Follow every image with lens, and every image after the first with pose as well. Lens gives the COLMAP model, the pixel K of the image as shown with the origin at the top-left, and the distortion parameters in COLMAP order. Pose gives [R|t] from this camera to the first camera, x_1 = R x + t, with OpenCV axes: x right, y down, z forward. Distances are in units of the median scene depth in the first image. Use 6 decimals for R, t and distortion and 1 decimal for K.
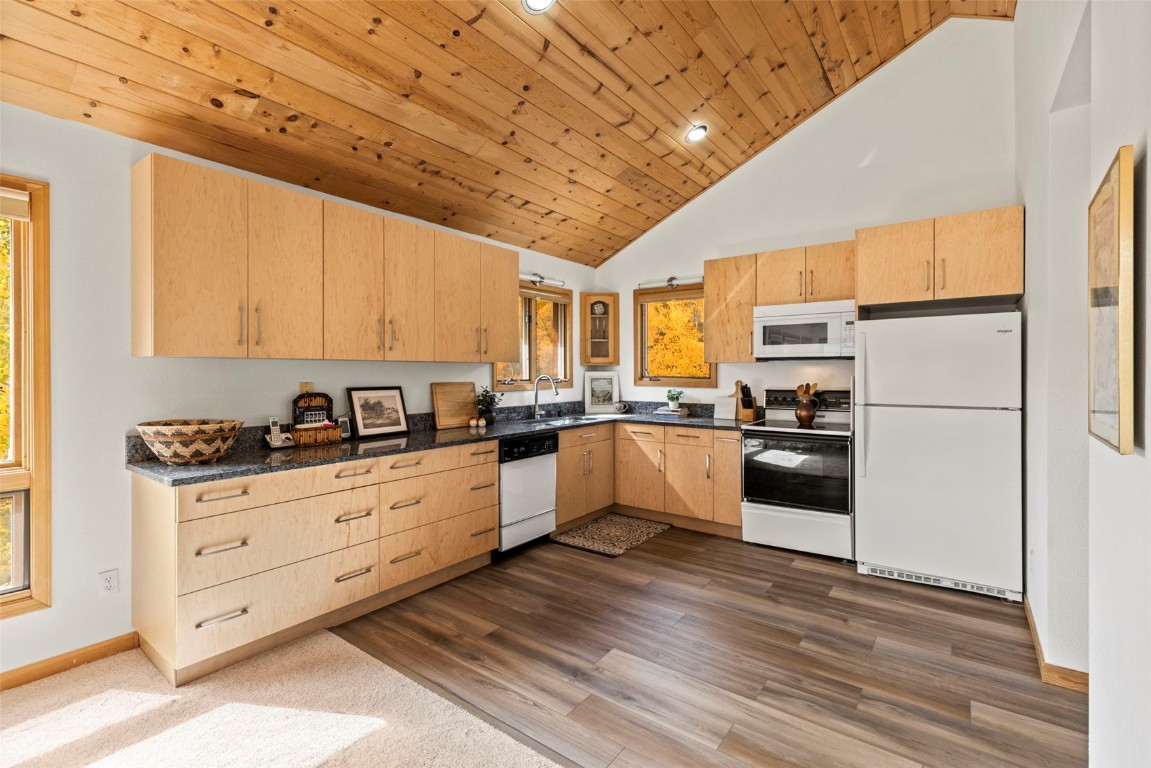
lens RADIAL K [[516.6, 0, 571.0], [0, 516.6, 377.3], [0, 0, 1]] dist [0.006992, -0.000407]
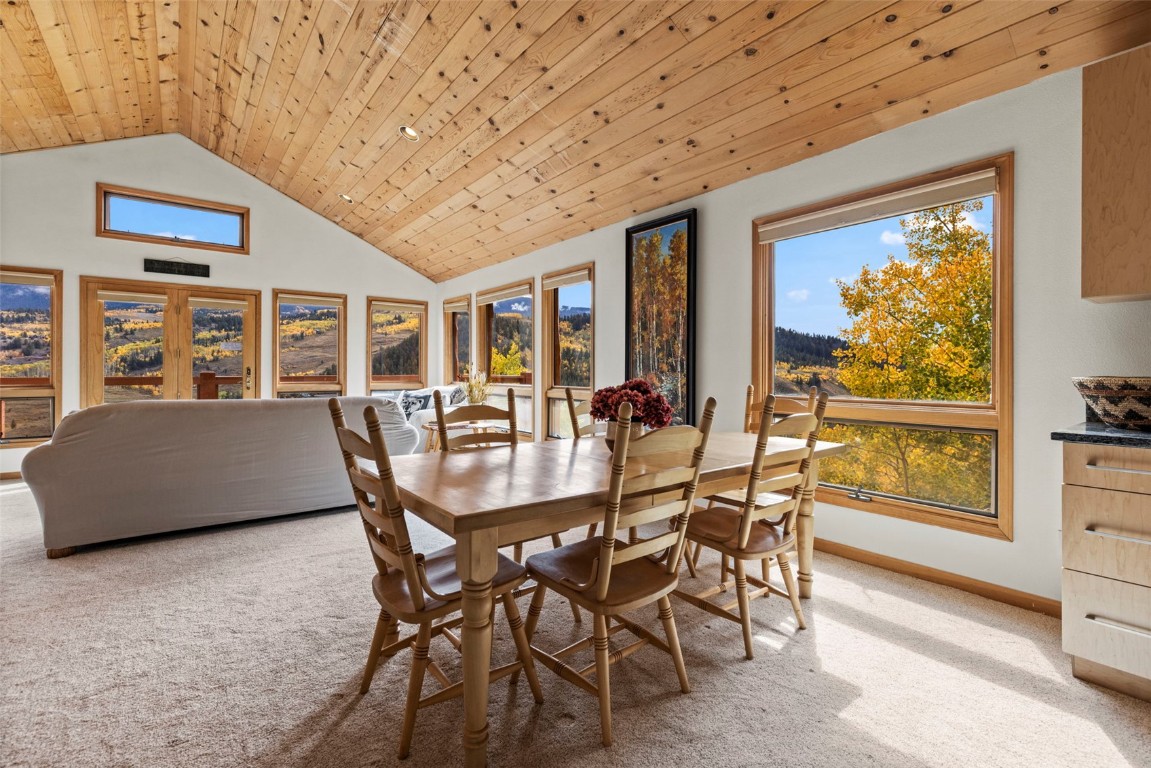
lens RADIAL K [[516.6, 0, 577.1], [0, 516.6, 371.6], [0, 0, 1]] dist [0.006992, -0.000407]
pose [[-0.261394, 0.004156, -0.965223, 0.286523], [-0.009046, 0.999936, 0.006755, 0.088999], [0.965190, 0.010497, -0.261340, 0.414092]]
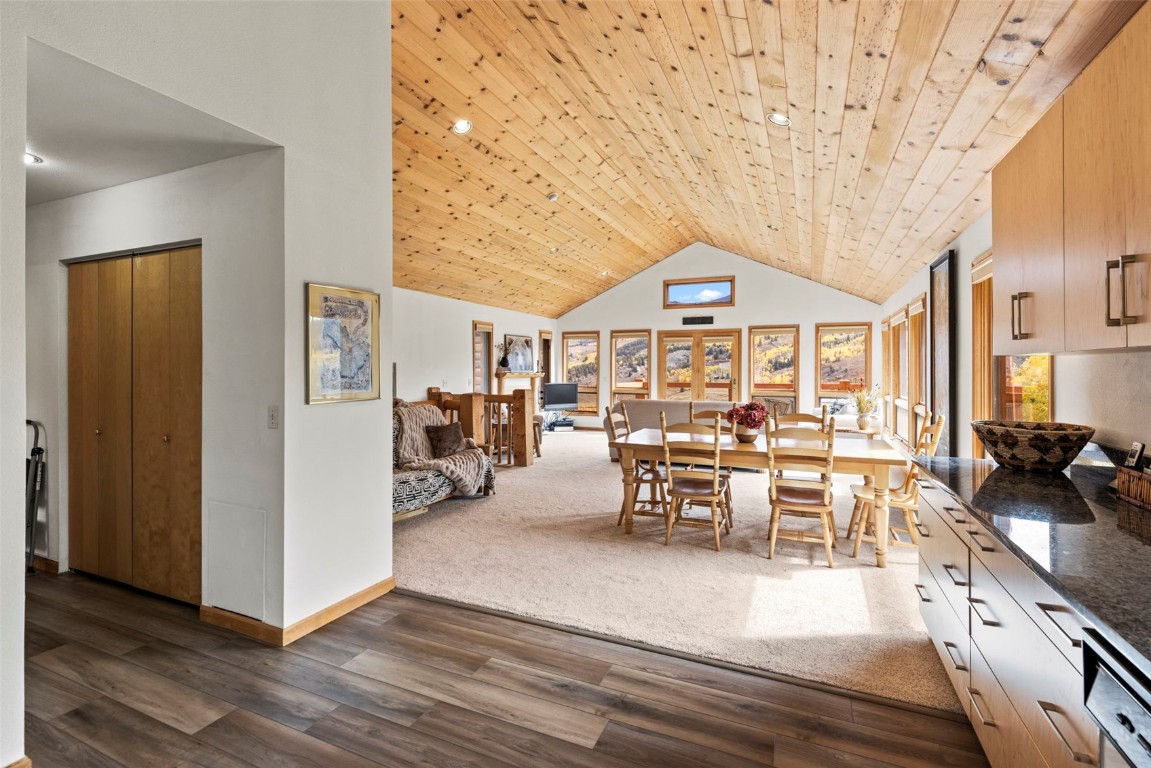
lens RADIAL K [[516.6, 0, 578.8], [0, 516.6, 368.7], [0, 0, 1]] dist [0.006992, -0.000407]
pose [[-0.972508, 0.001085, -0.232865, 0.308150], [-0.000624, 0.999973, 0.007263, -0.022657], [0.232867, 0.007208, -0.972482, 1.934518]]
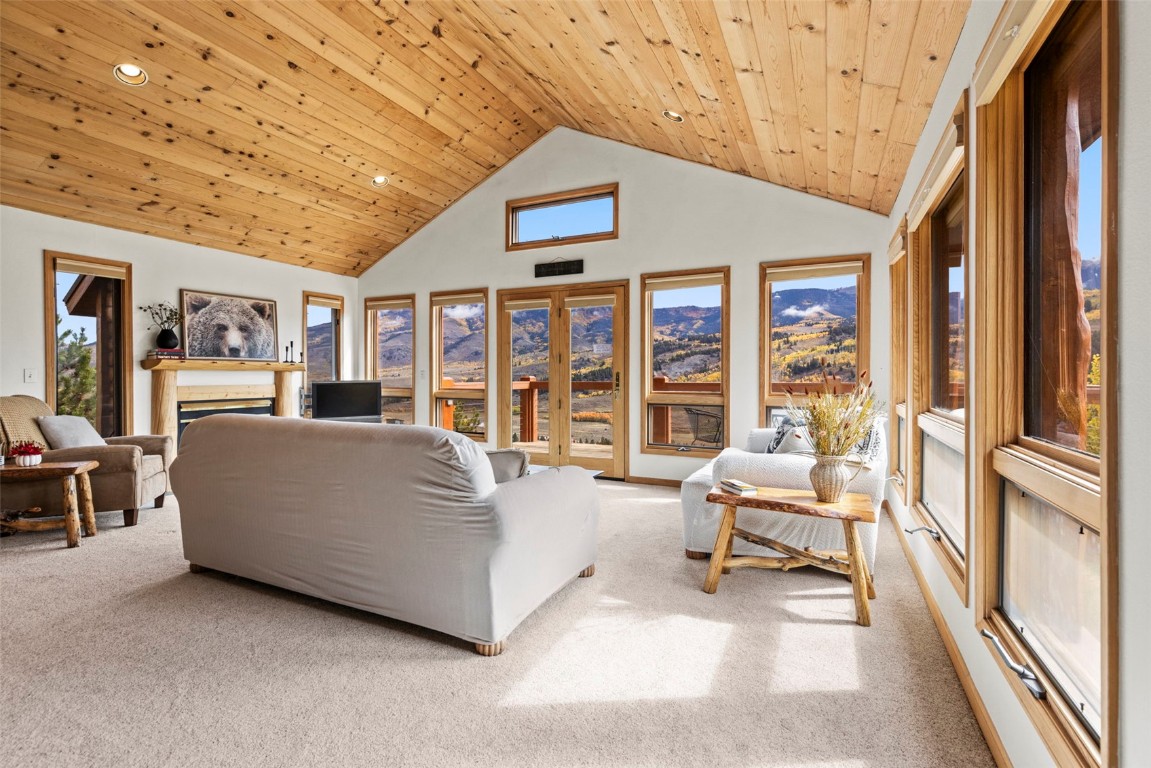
lens RADIAL K [[516.6, 0, 576.6], [0, 516.6, 375.3], [0, 0, 1]] dist [0.006992, -0.000407]
pose [[-0.980110, 0.002107, -0.198443, -1.401470], [-0.000147, 0.999936, 0.011341, 0.086095], [0.198454, 0.011144, -0.980047, 0.216196]]
